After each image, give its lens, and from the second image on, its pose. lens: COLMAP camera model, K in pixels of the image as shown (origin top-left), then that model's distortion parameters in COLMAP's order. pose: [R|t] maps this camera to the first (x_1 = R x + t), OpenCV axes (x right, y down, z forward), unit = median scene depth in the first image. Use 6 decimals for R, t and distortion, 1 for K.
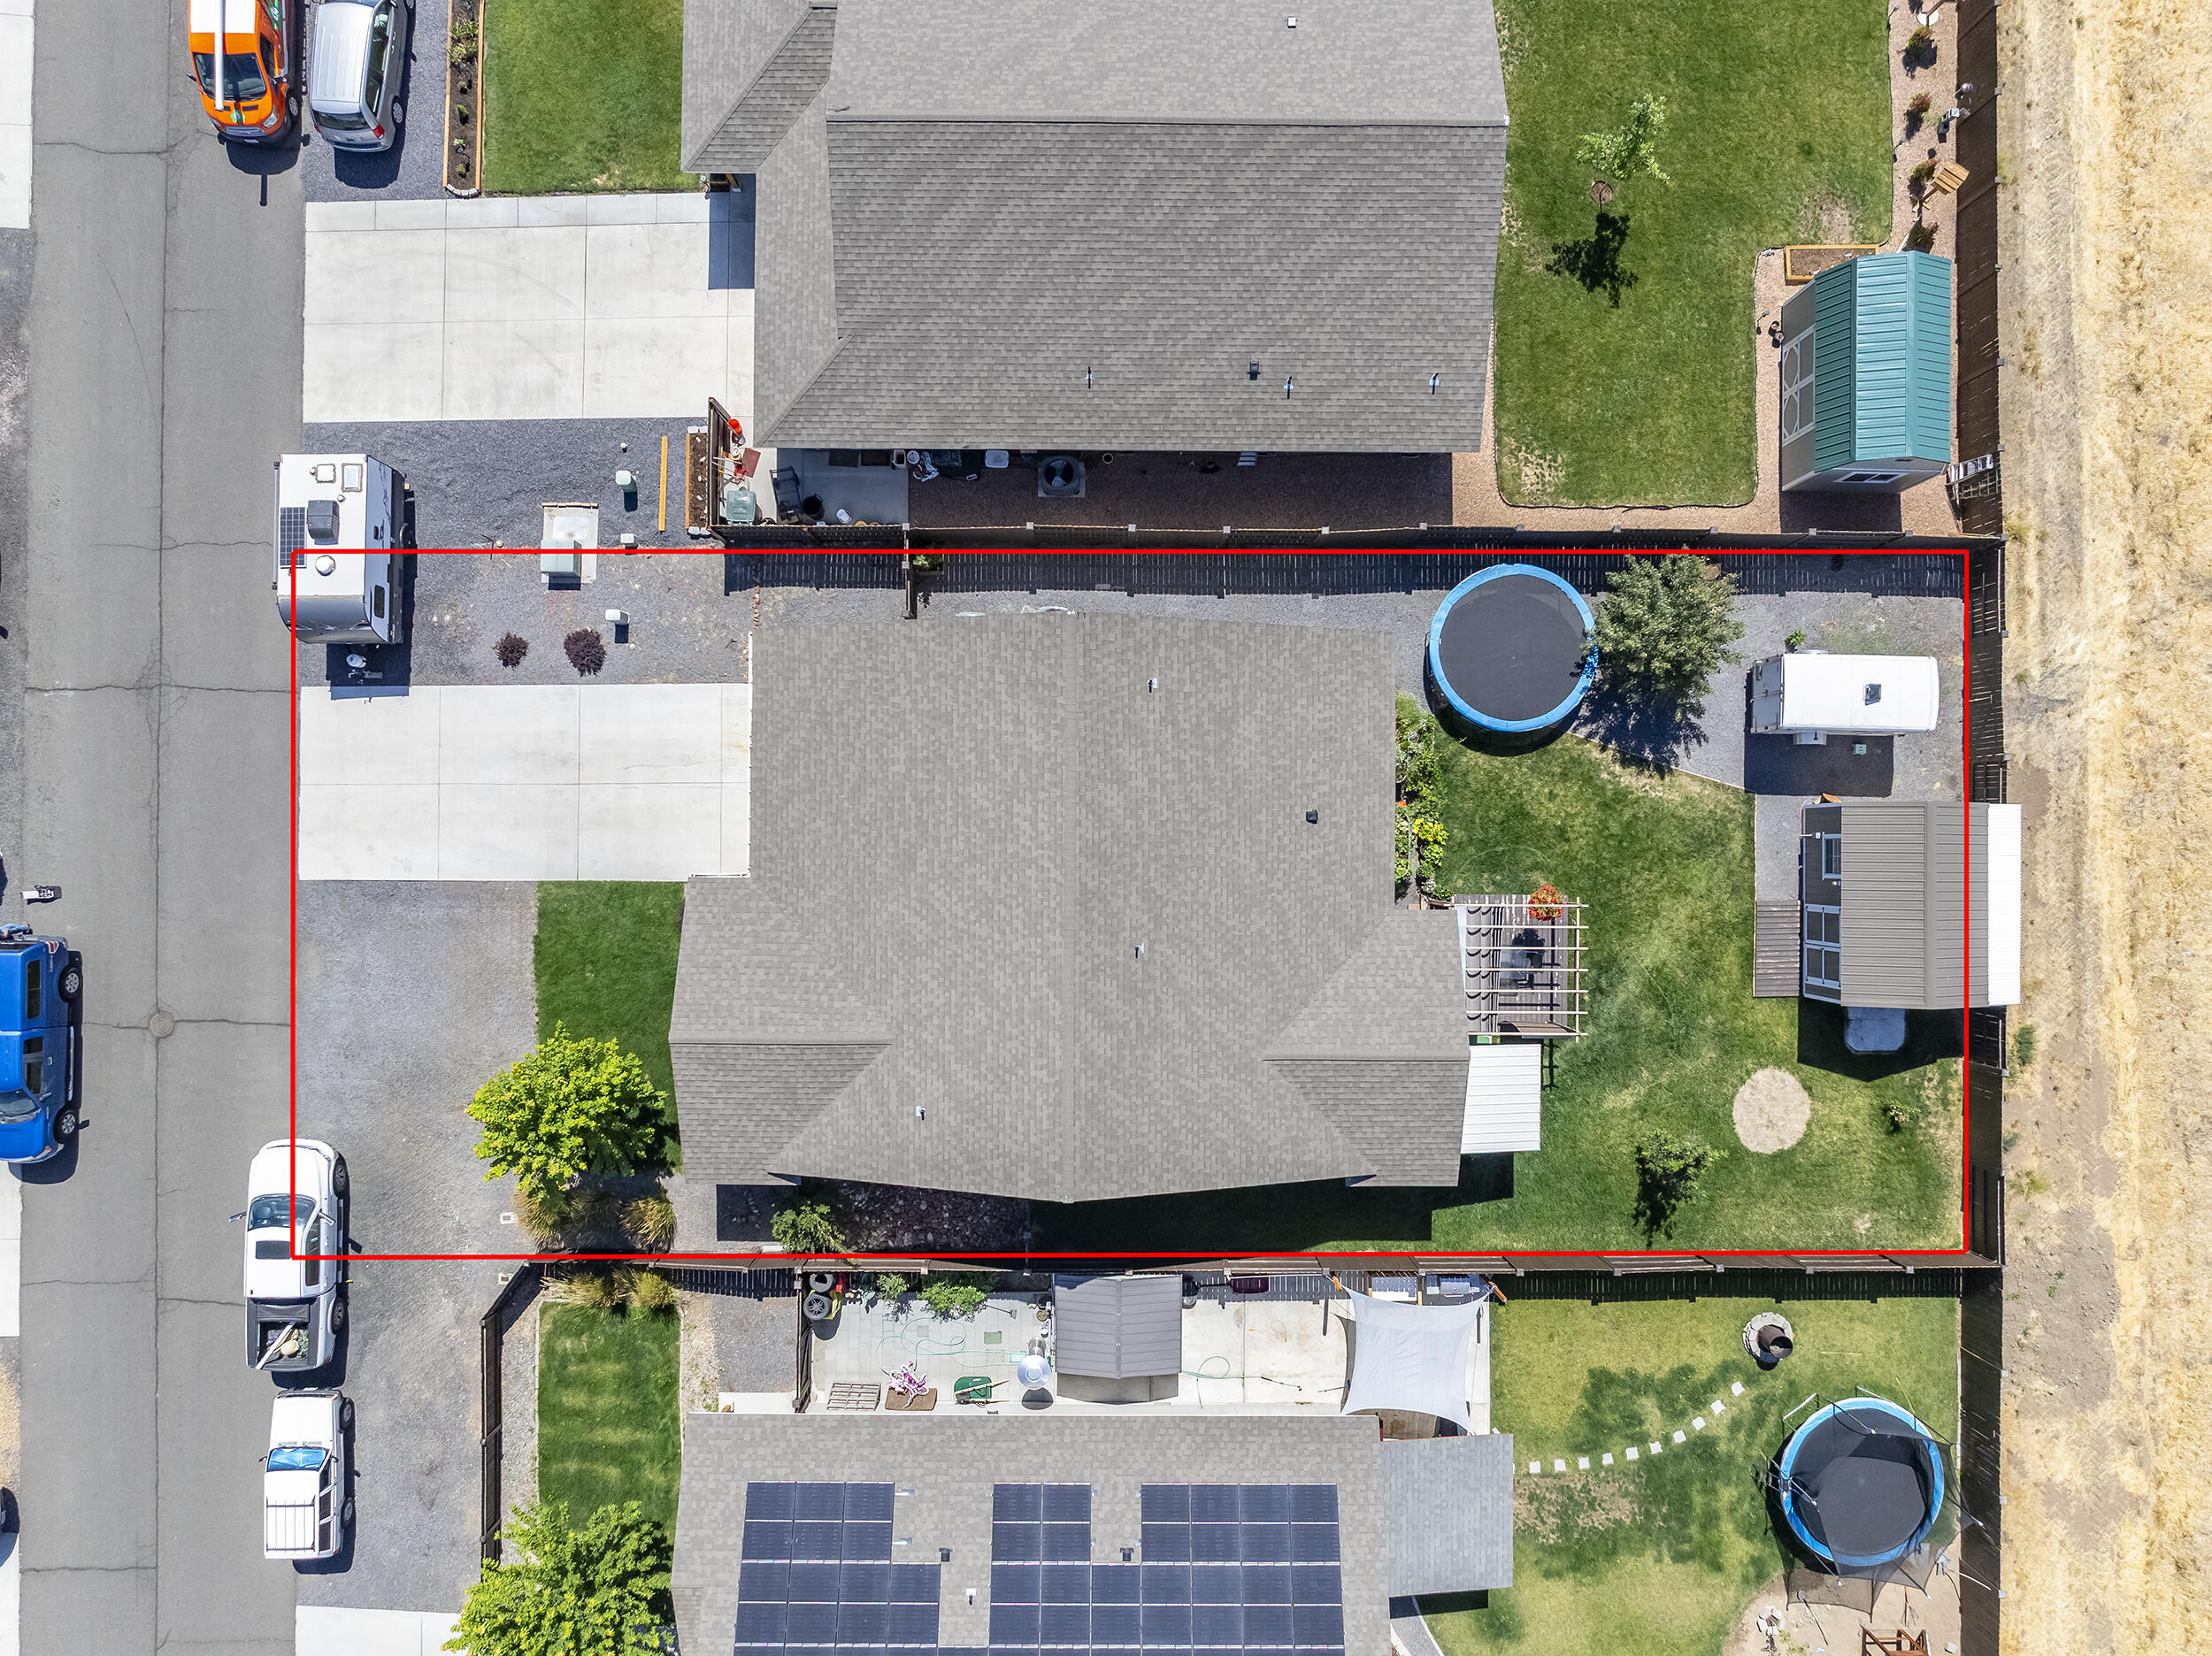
lens RADIAL K [[1567.6, 0, 1117.8], [0, 1567.6, 820.3], [0, 0, 1]] dist [-0.035411, 0.020674]
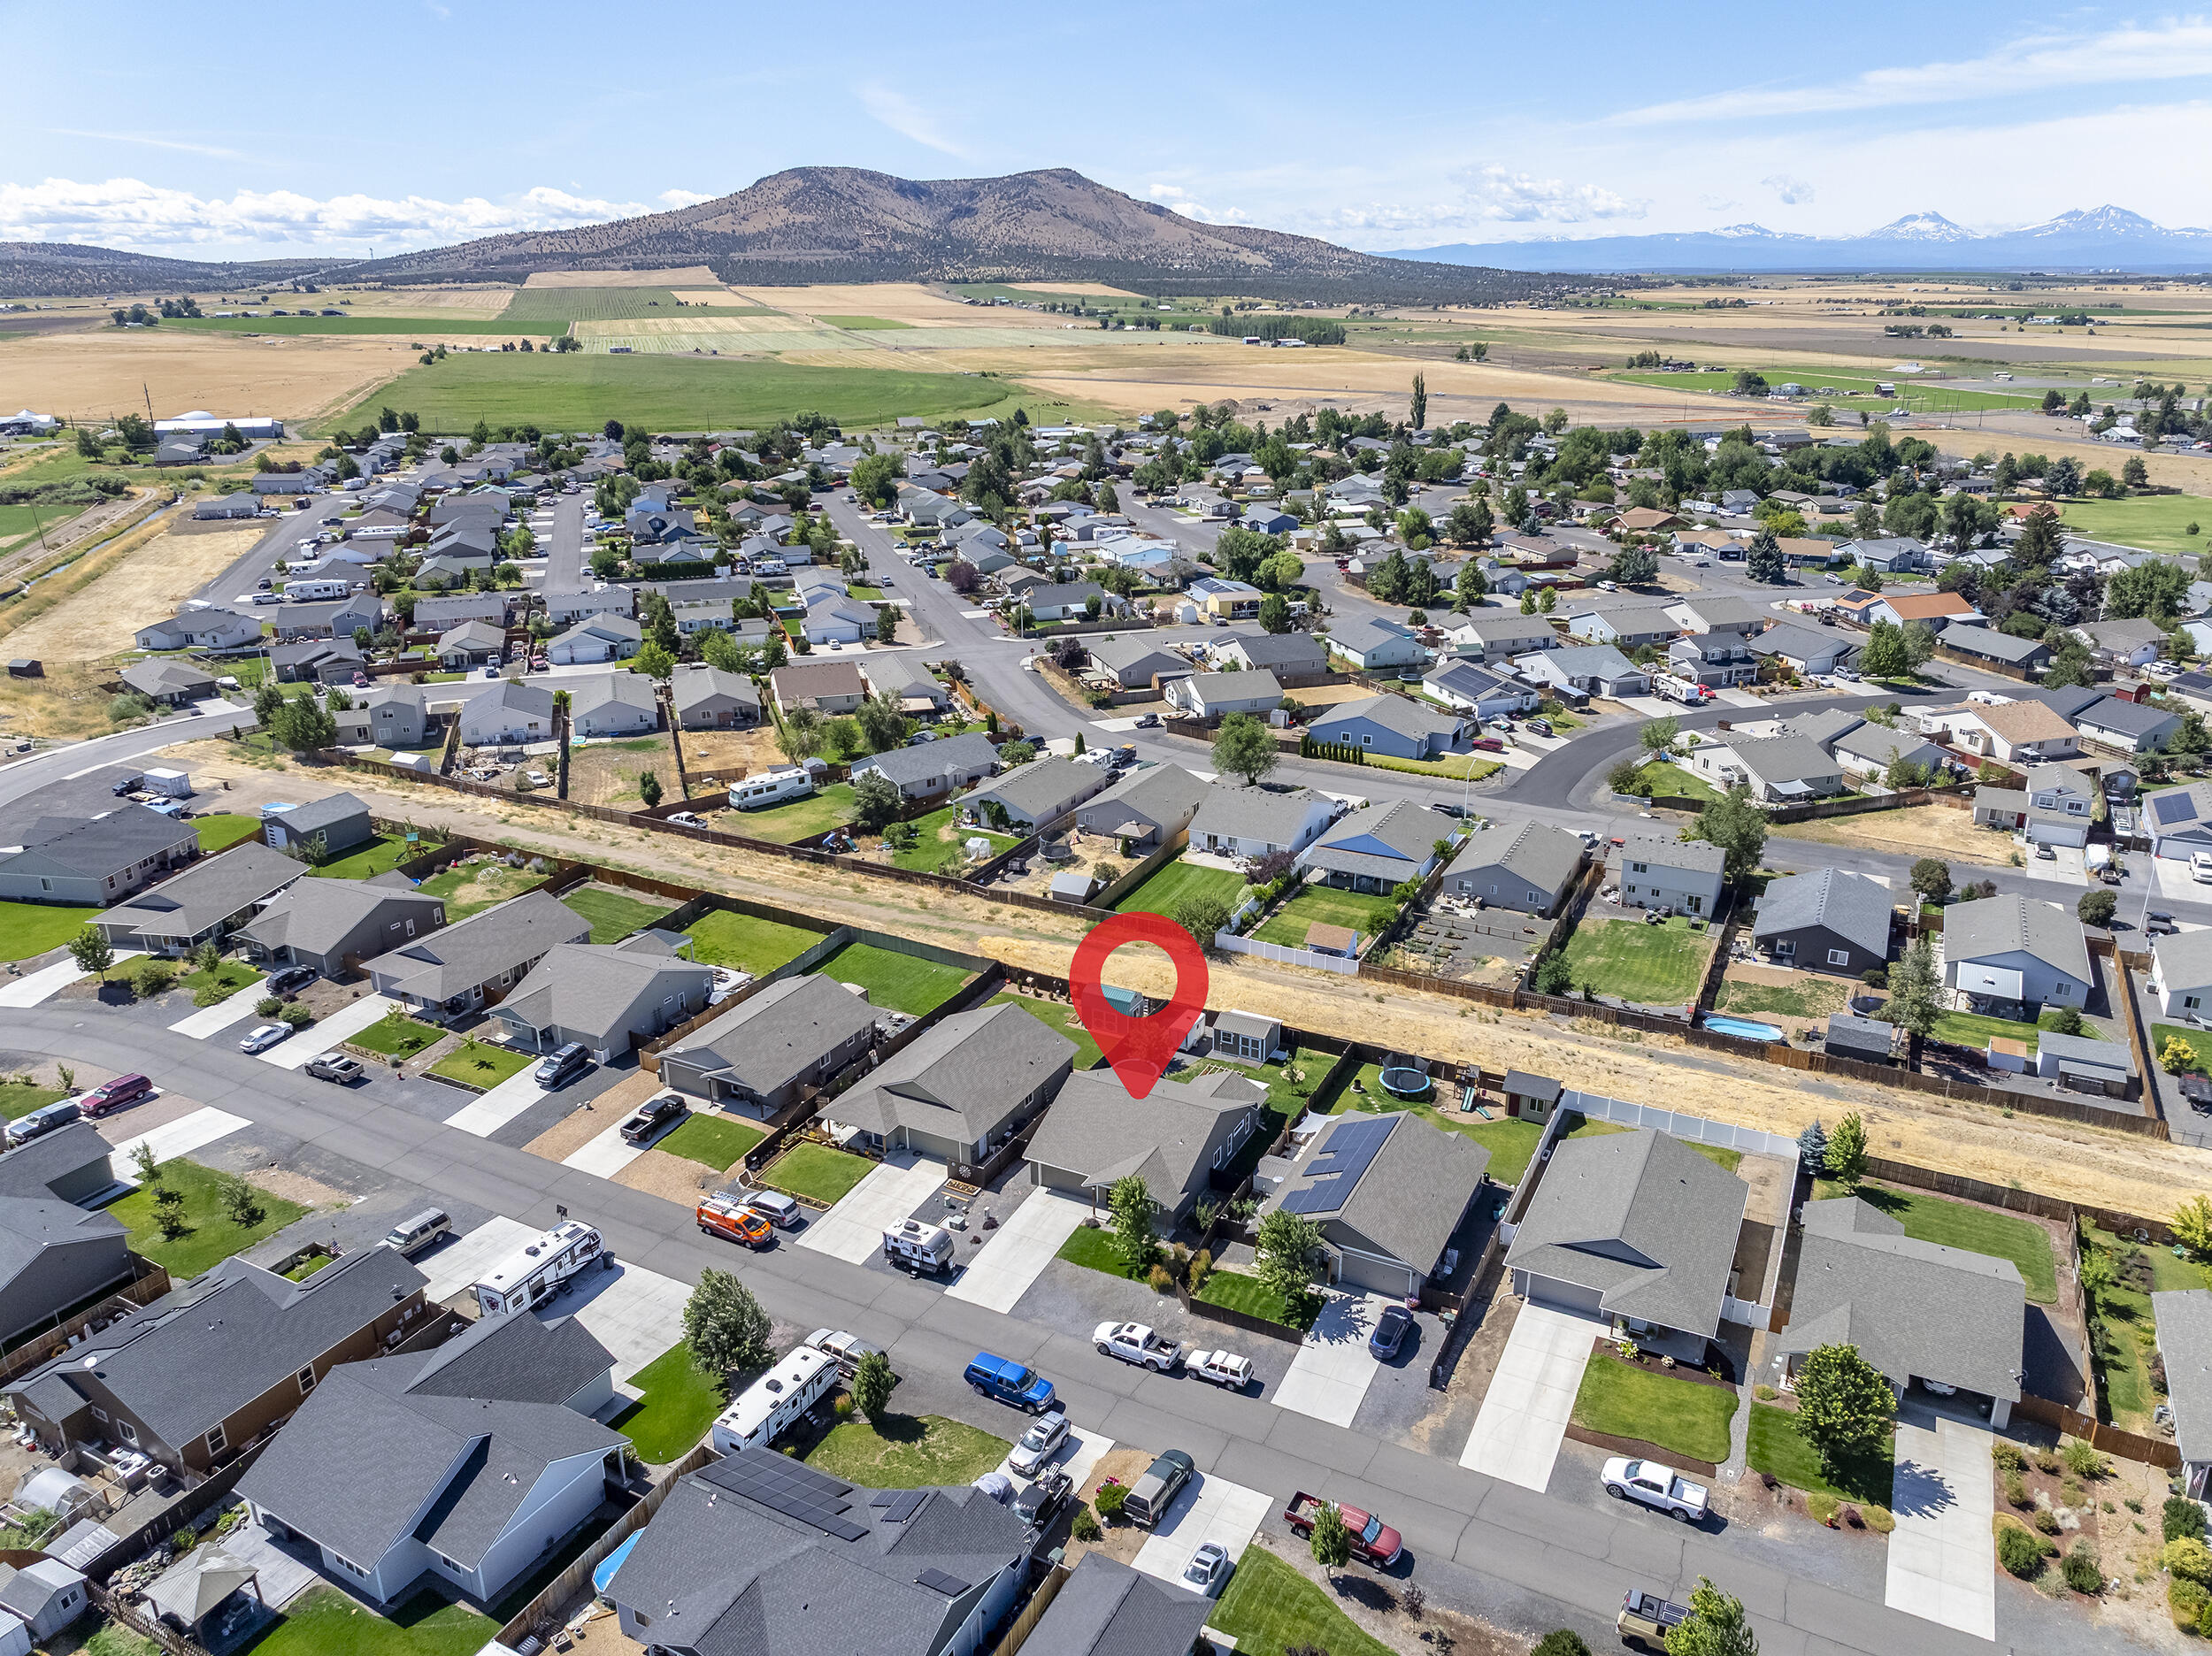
lens RADIAL K [[1567.6, 0, 1097.7], [0, 1567.6, 831.9], [0, 0, 1]] dist [-0.035411, 0.020674]
pose [[0.458262, -0.307570, 0.833904, -2.409091], [0.888817, 0.157899, -0.430201, 1.177451], [0.000644, 0.938333, 0.345733, -0.652048]]
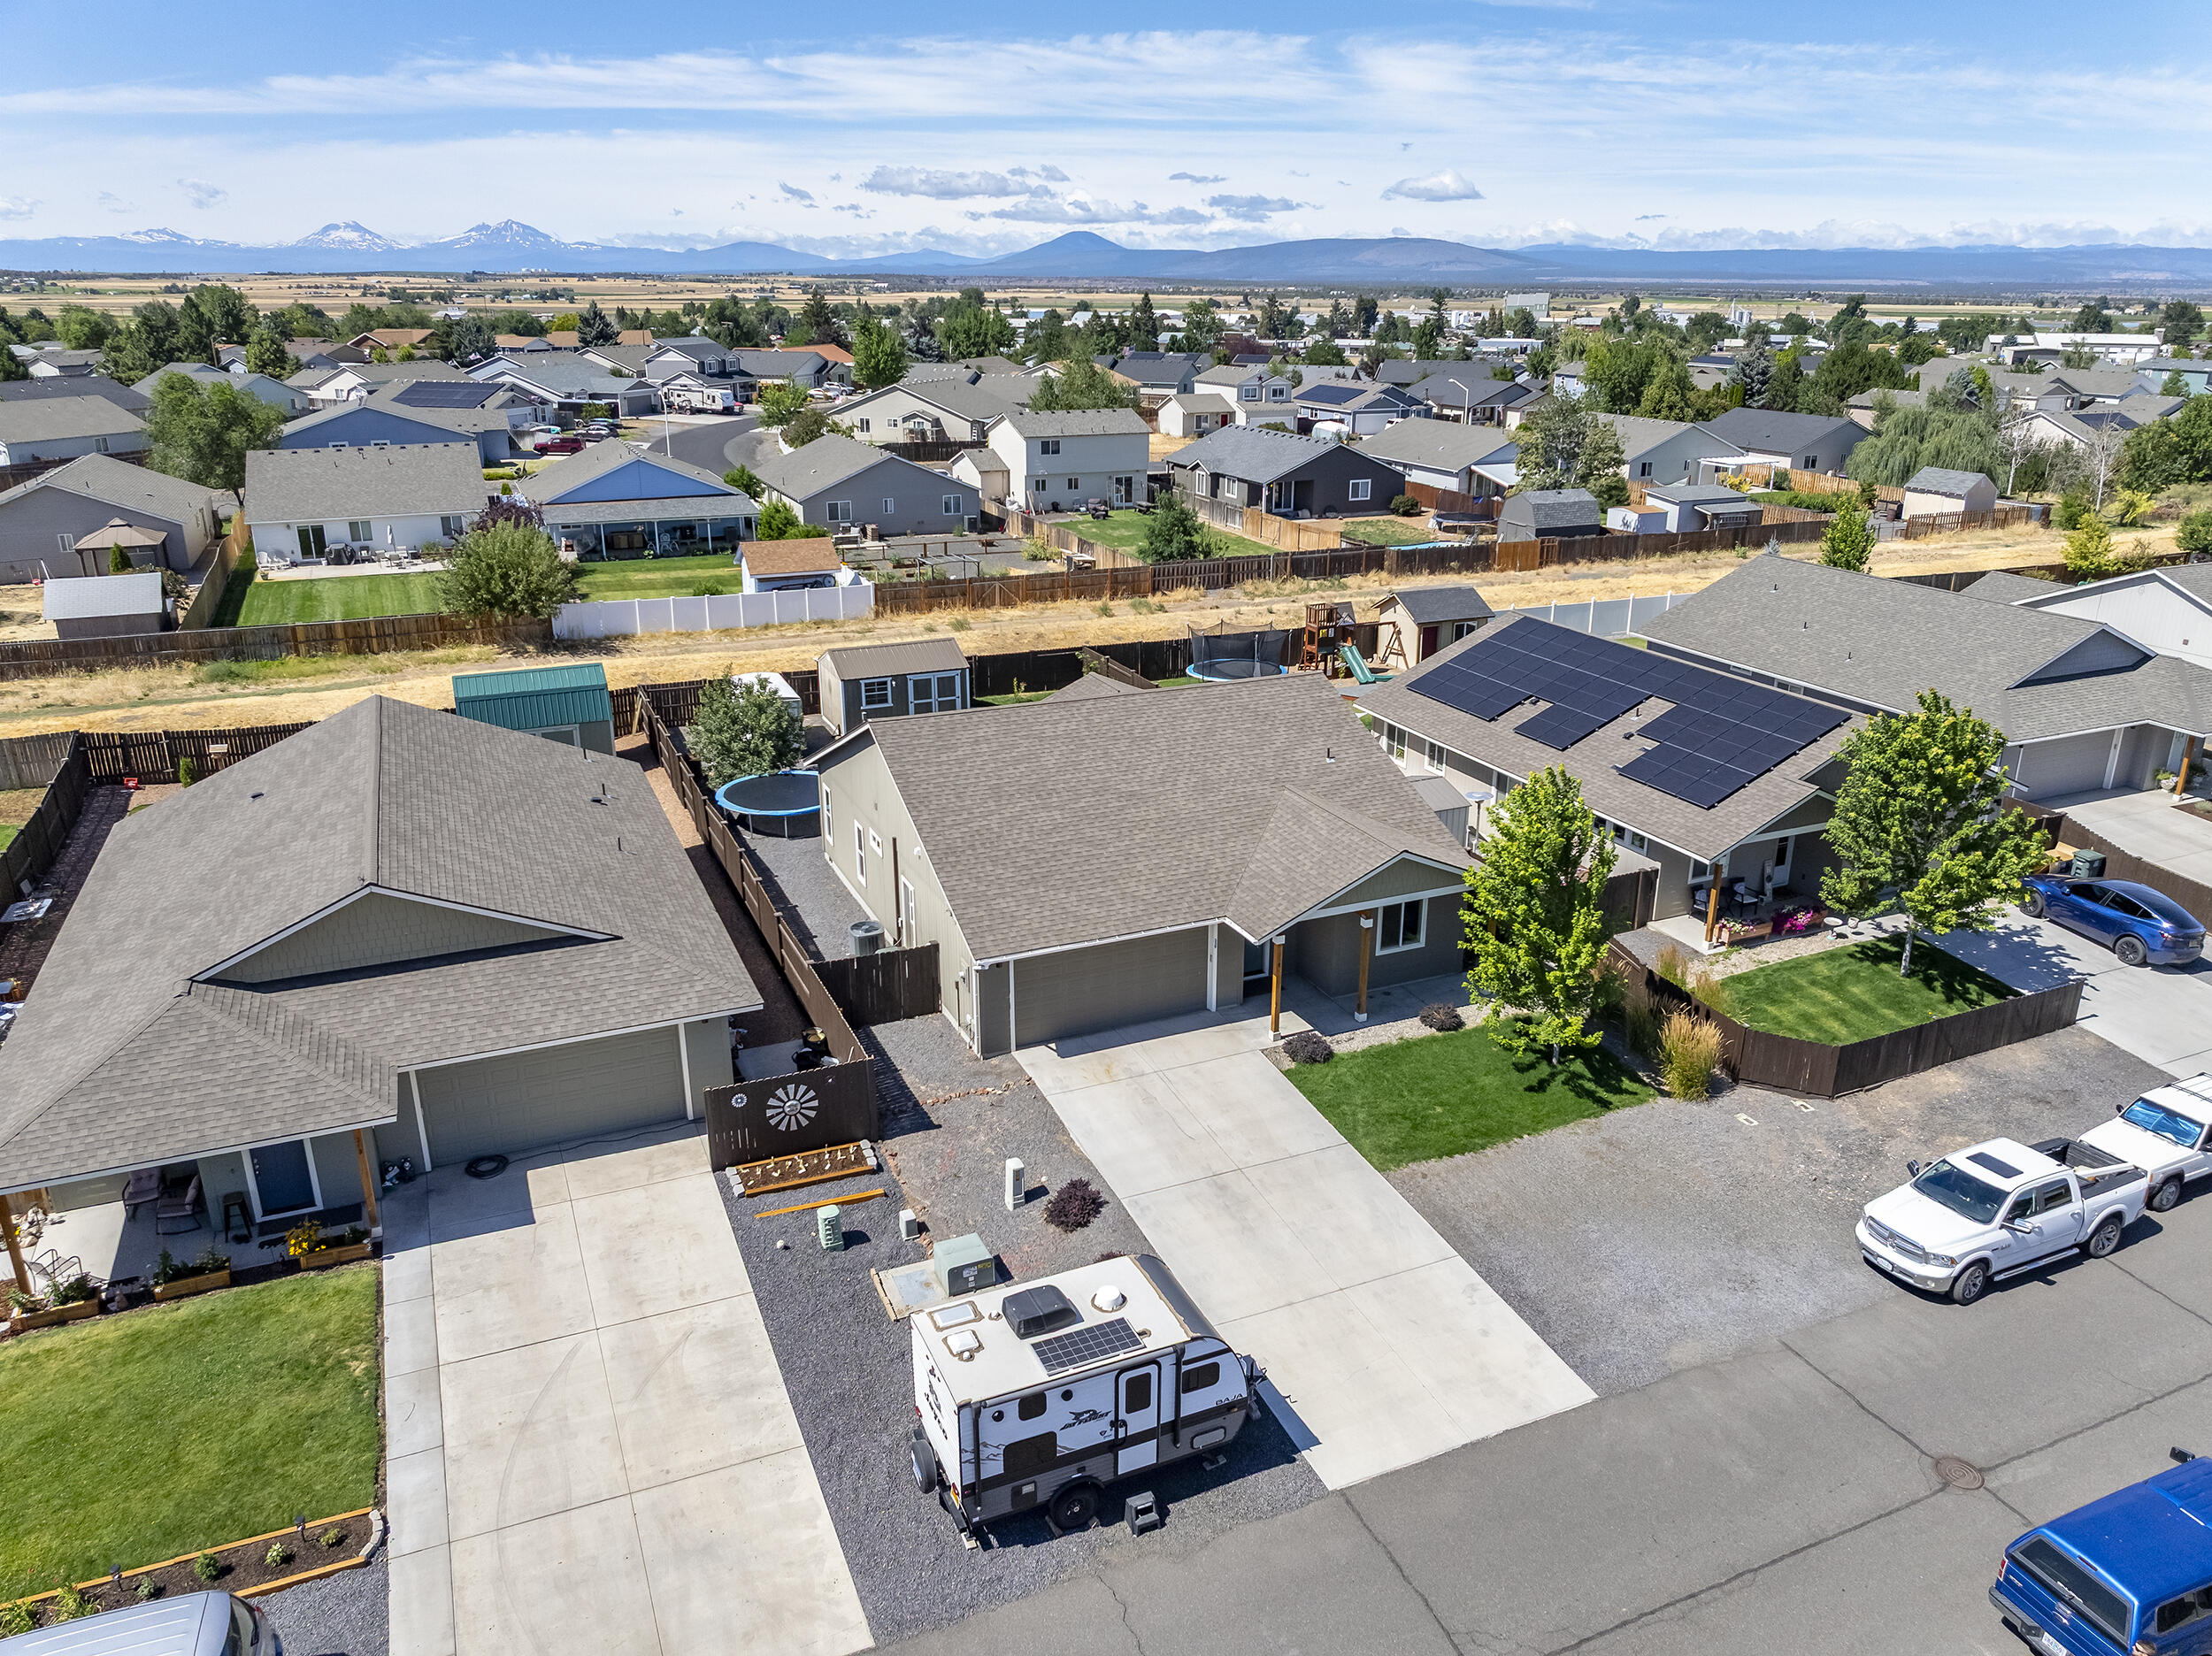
lens RADIAL K [[1567.6, 0, 1131.9], [0, 1567.6, 795.0], [0, 0, 1]] dist [-0.035411, 0.020674]
pose [[-0.418710, -0.288885, 0.860946, -0.929369], [0.907960, -0.115361, 0.402866, -0.357858], [-0.017062, 0.950388, 0.310598, 0.593737]]
